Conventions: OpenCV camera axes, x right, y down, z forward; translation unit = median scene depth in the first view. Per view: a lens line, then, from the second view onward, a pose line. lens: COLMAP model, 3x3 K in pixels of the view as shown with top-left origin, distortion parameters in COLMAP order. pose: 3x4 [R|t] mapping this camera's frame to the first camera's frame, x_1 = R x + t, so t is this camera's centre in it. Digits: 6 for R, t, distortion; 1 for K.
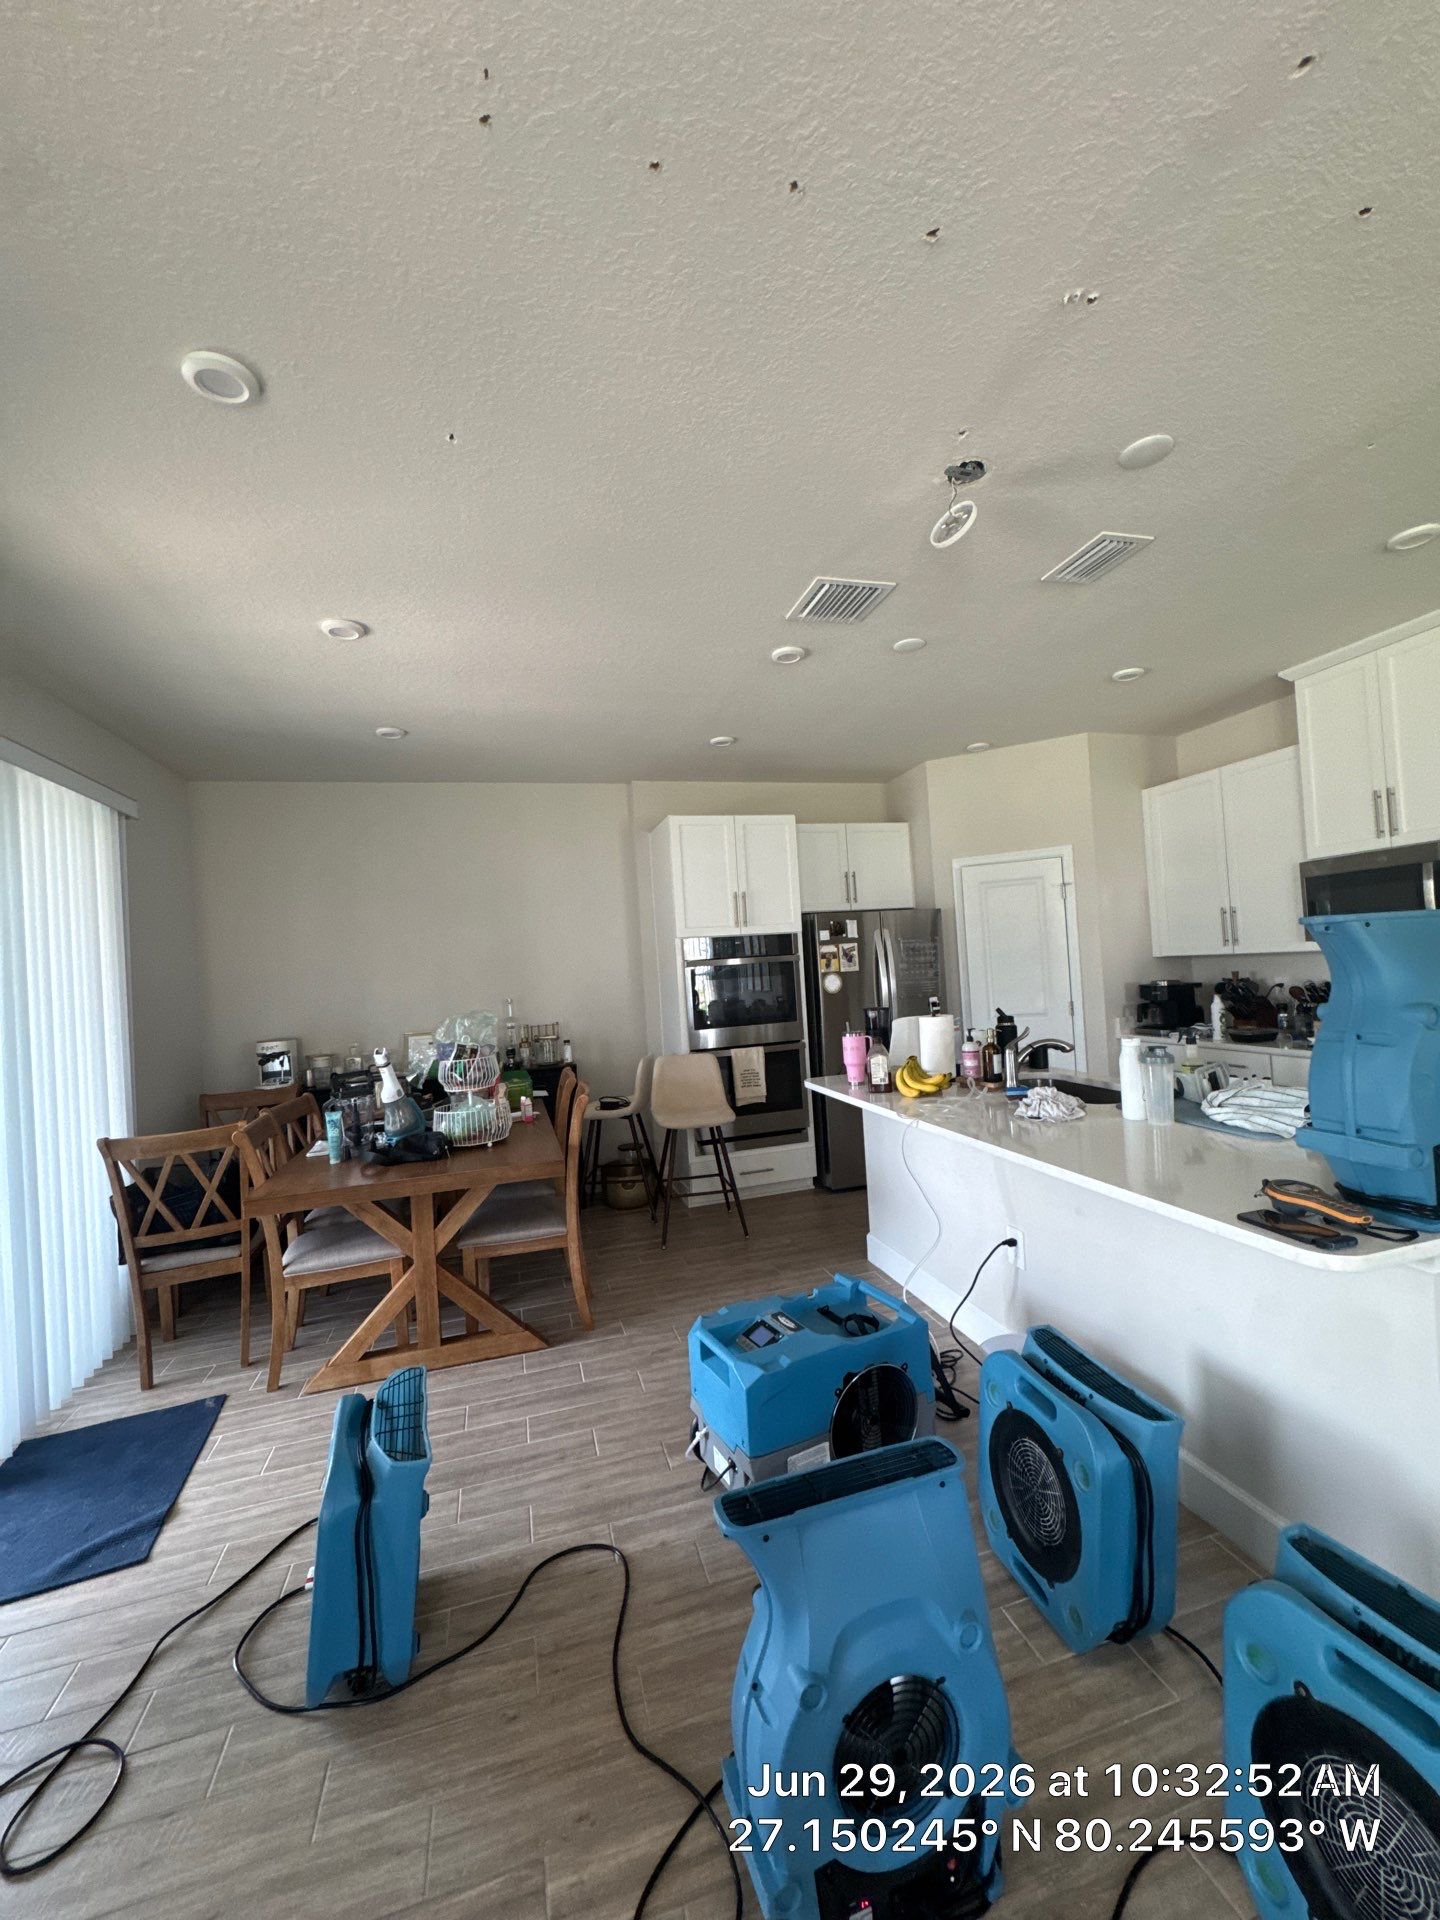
lens RADIAL K [[765.7, 0, 720.0], [0, 765.7, 960.0], [0, 0, 1]] dist [-0.001695, 0.000298]
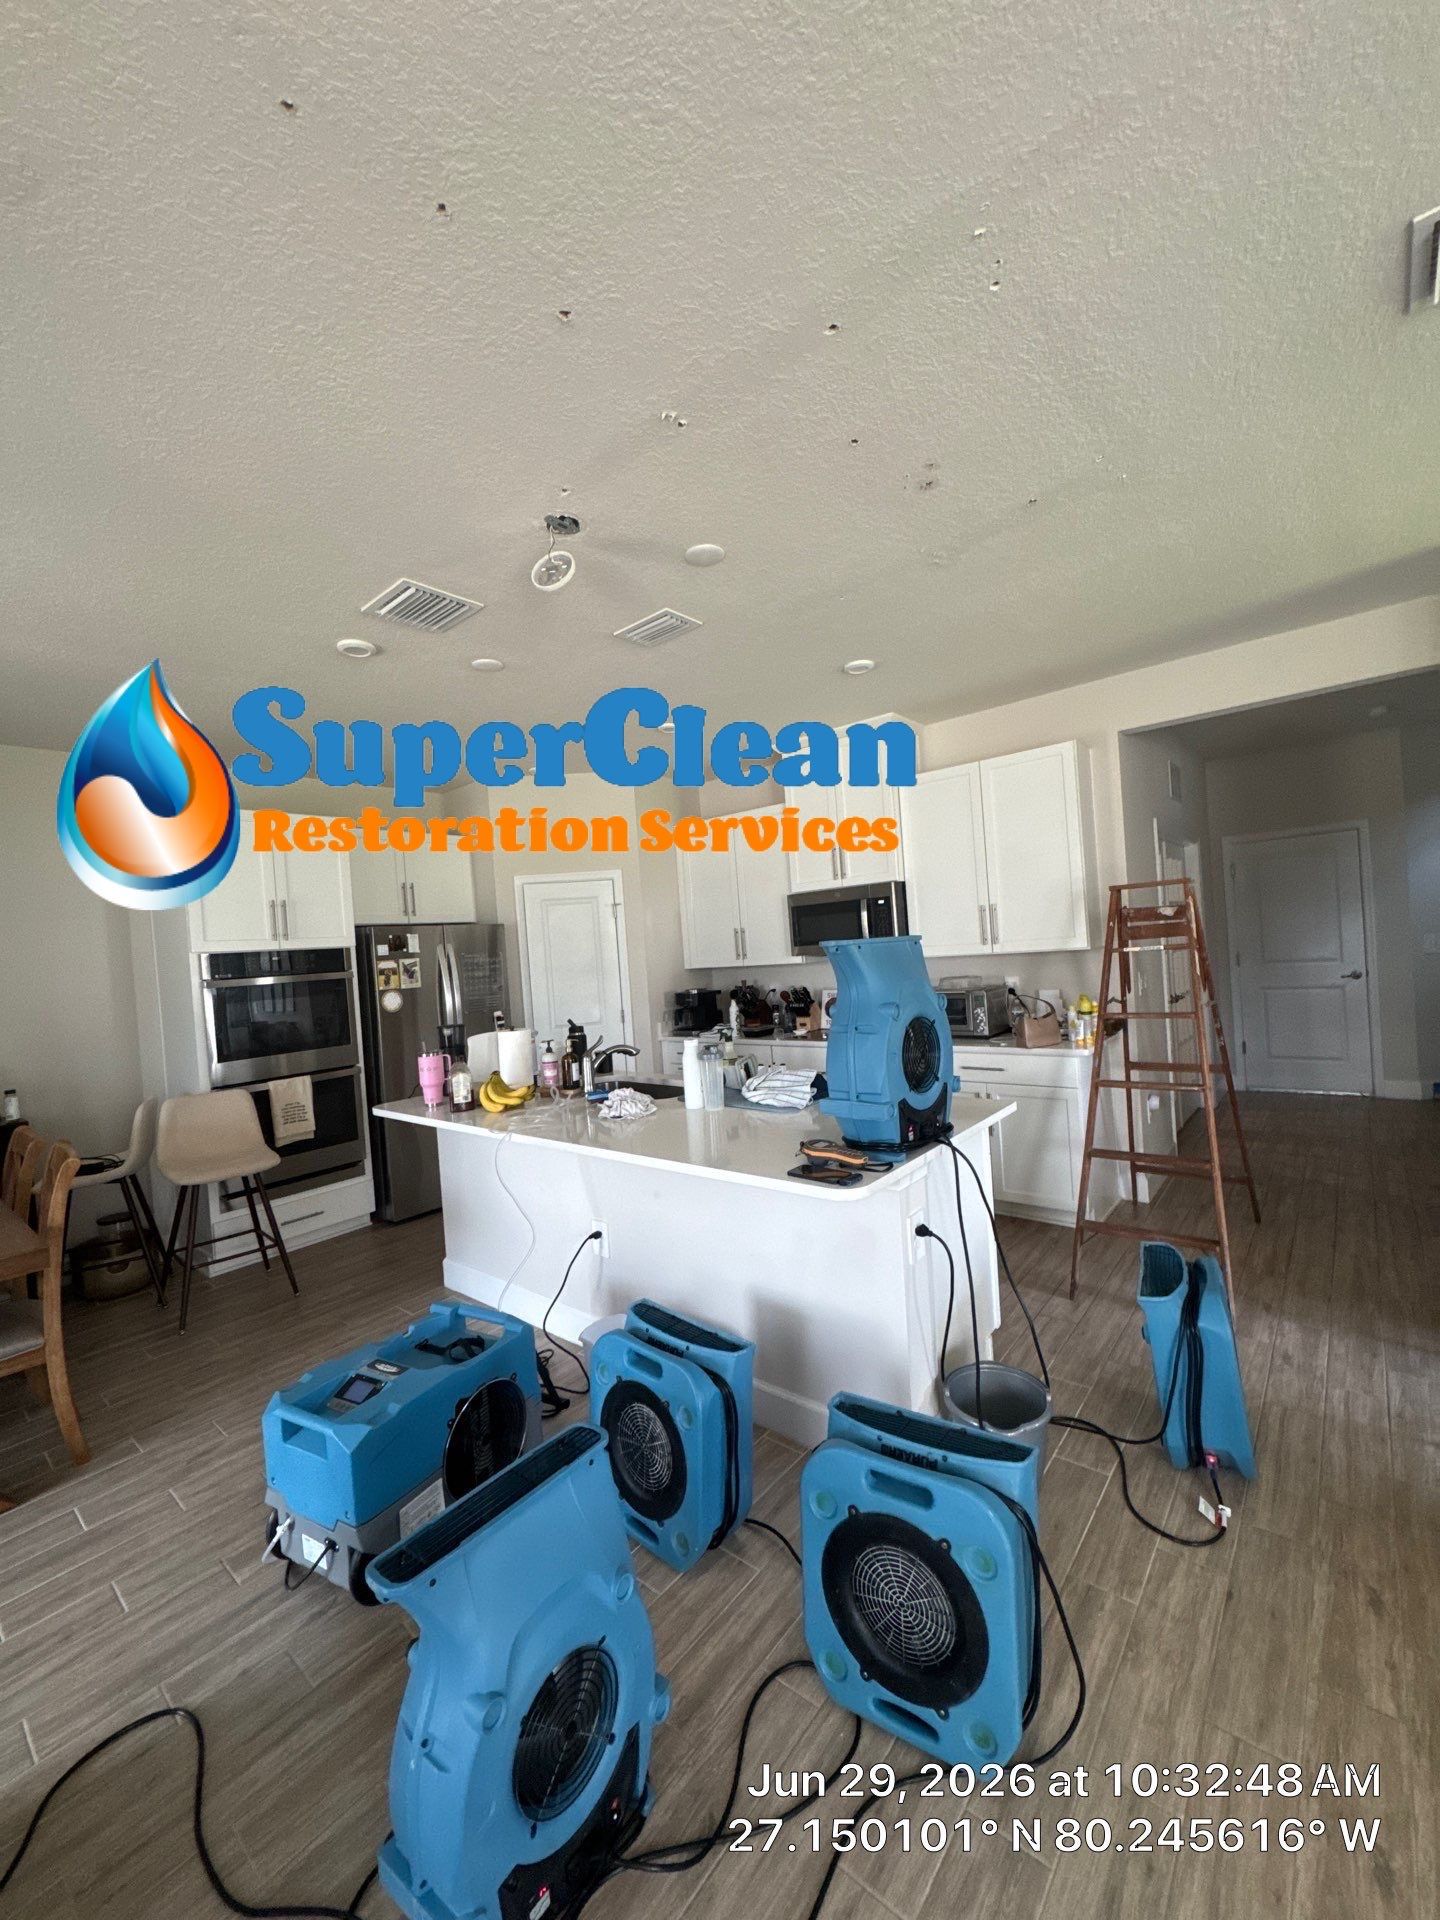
lens RADIAL K [[765.7, 0, 720.0], [0, 765.7, 960.0], [0, 0, 1]] dist [-0.001695, 0.000298]
pose [[0.829884, -0.005037, 0.557914, -0.074218], [0.014275, 0.999824, -0.012207, -0.005167], [-0.557754, 0.018095, 0.829809, -0.006664]]
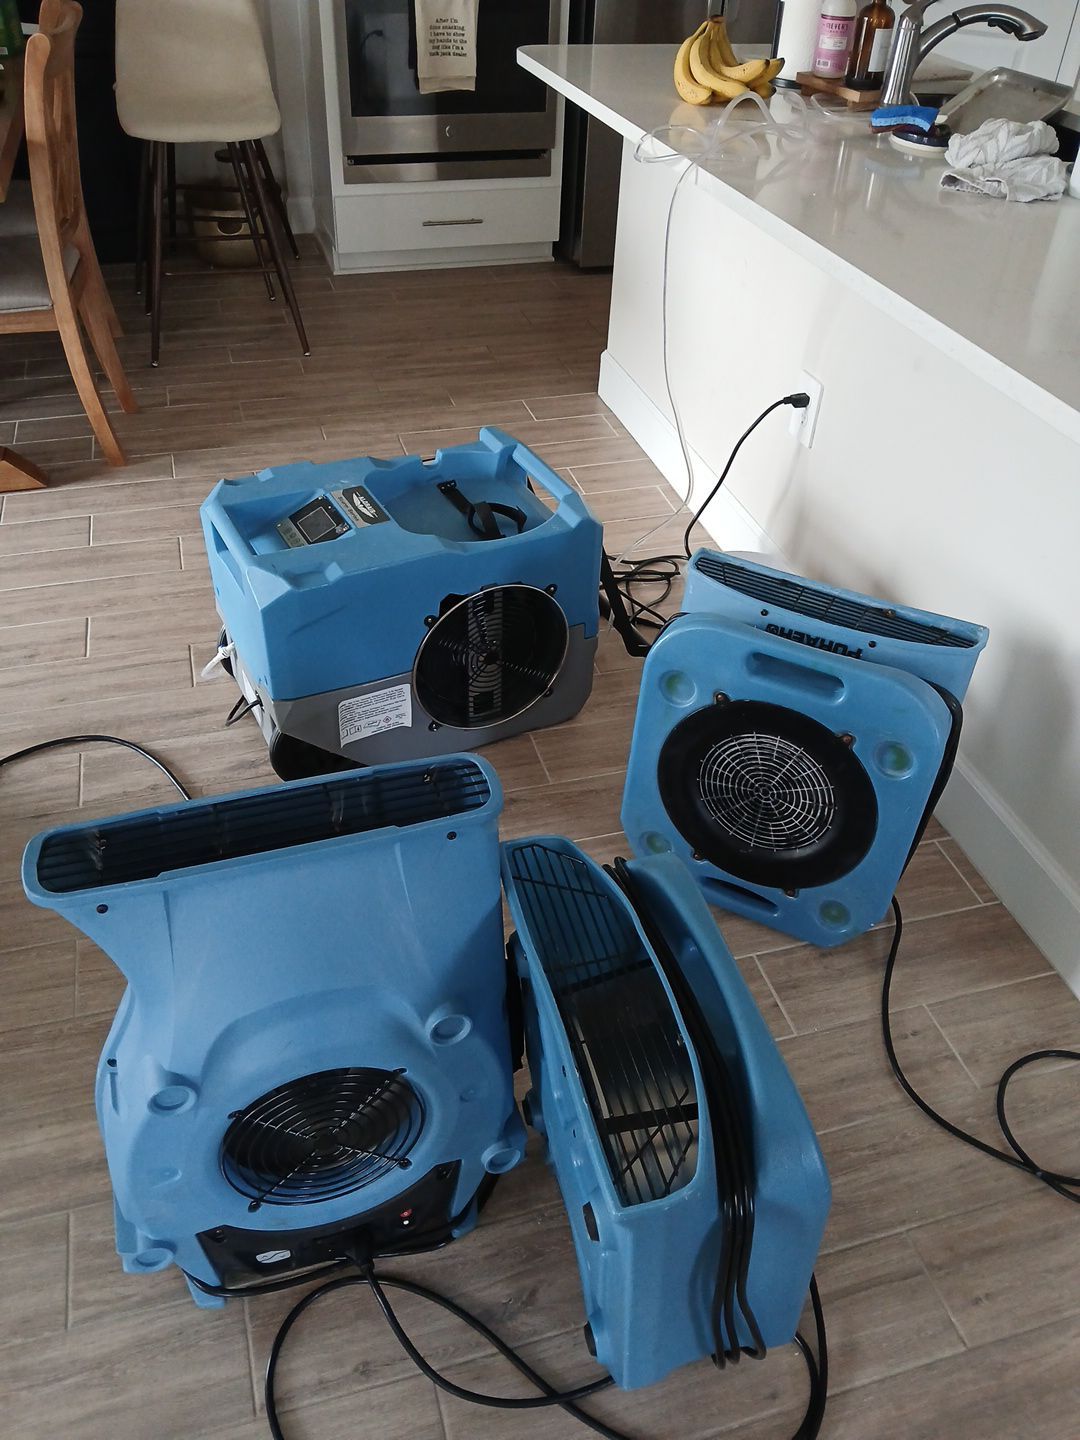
lens RADIAL K [[1132.7, 0, 537.0], [0, 1132.7, 693.9], [0, 0, 1]] dist [0.052094, -0.104713]
pose [[0.995343, 0.071114, 0.065076, 0.136135], [-0.096147, 0.780883, 0.617234, 0.030792], [-0.006923, -0.620616, 0.784084, 0.183696]]
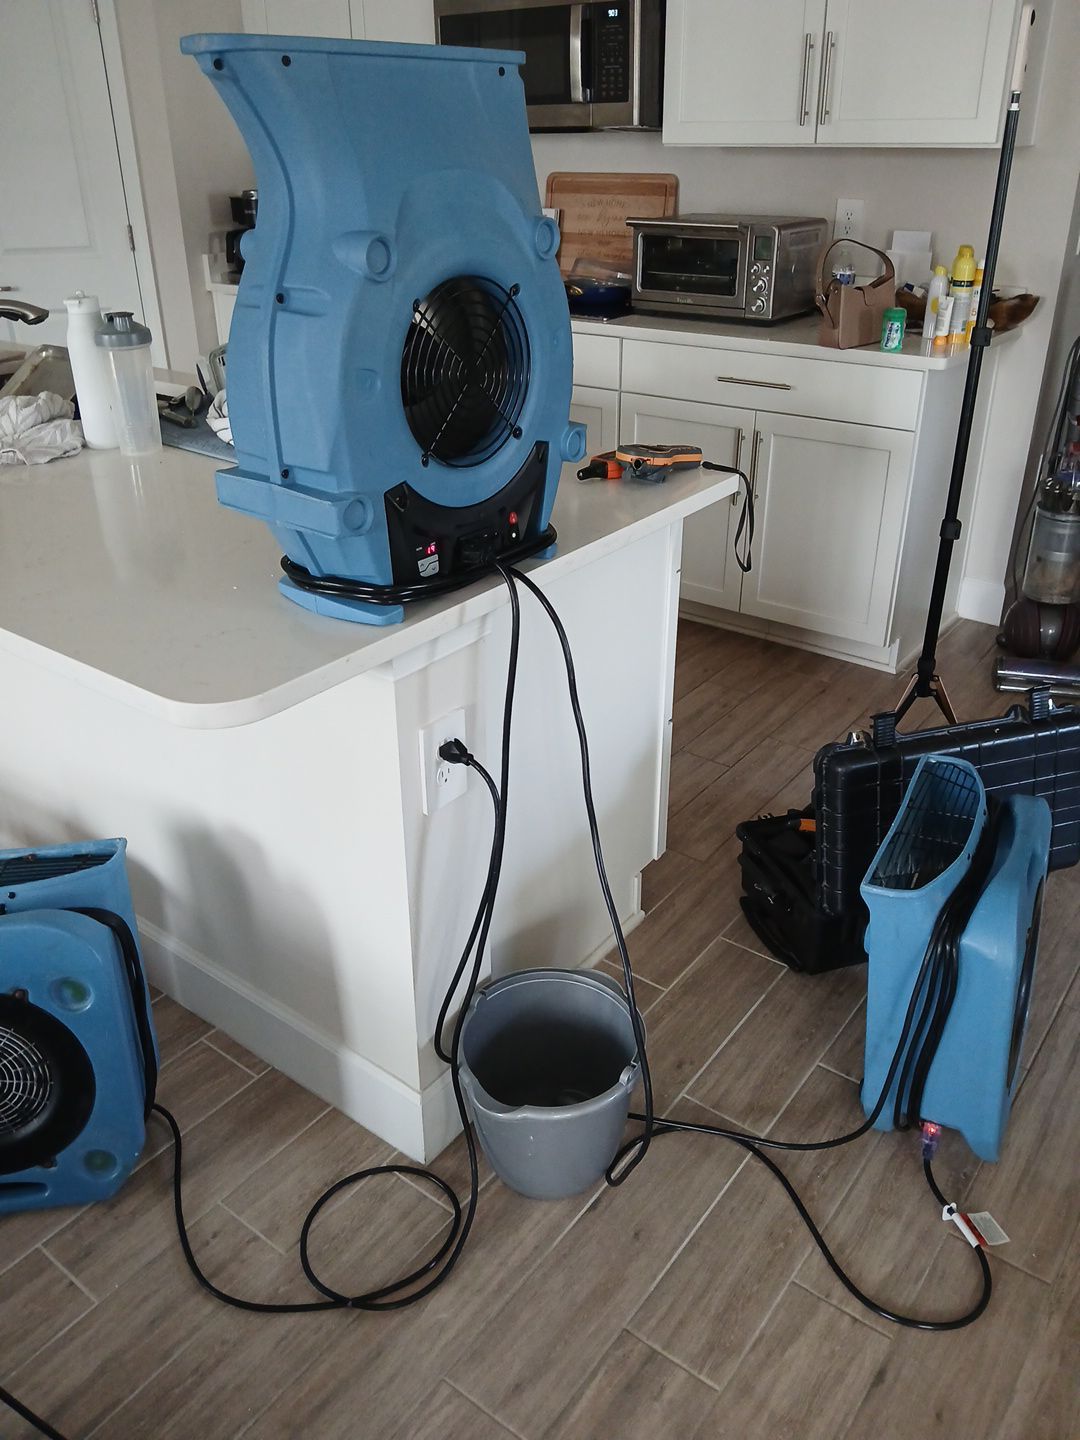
lens RADIAL K [[1127.1, 0, 534.0], [0, 1127.1, 703.6], [0, 0, 1]] dist [0.031642, -0.080781]
pose [[0.800104, -0.222794, 0.556952, 0.248970], [-0.044919, 0.903610, 0.425995, 0.006131], [-0.598177, -0.365858, 0.712974, 0.119282]]
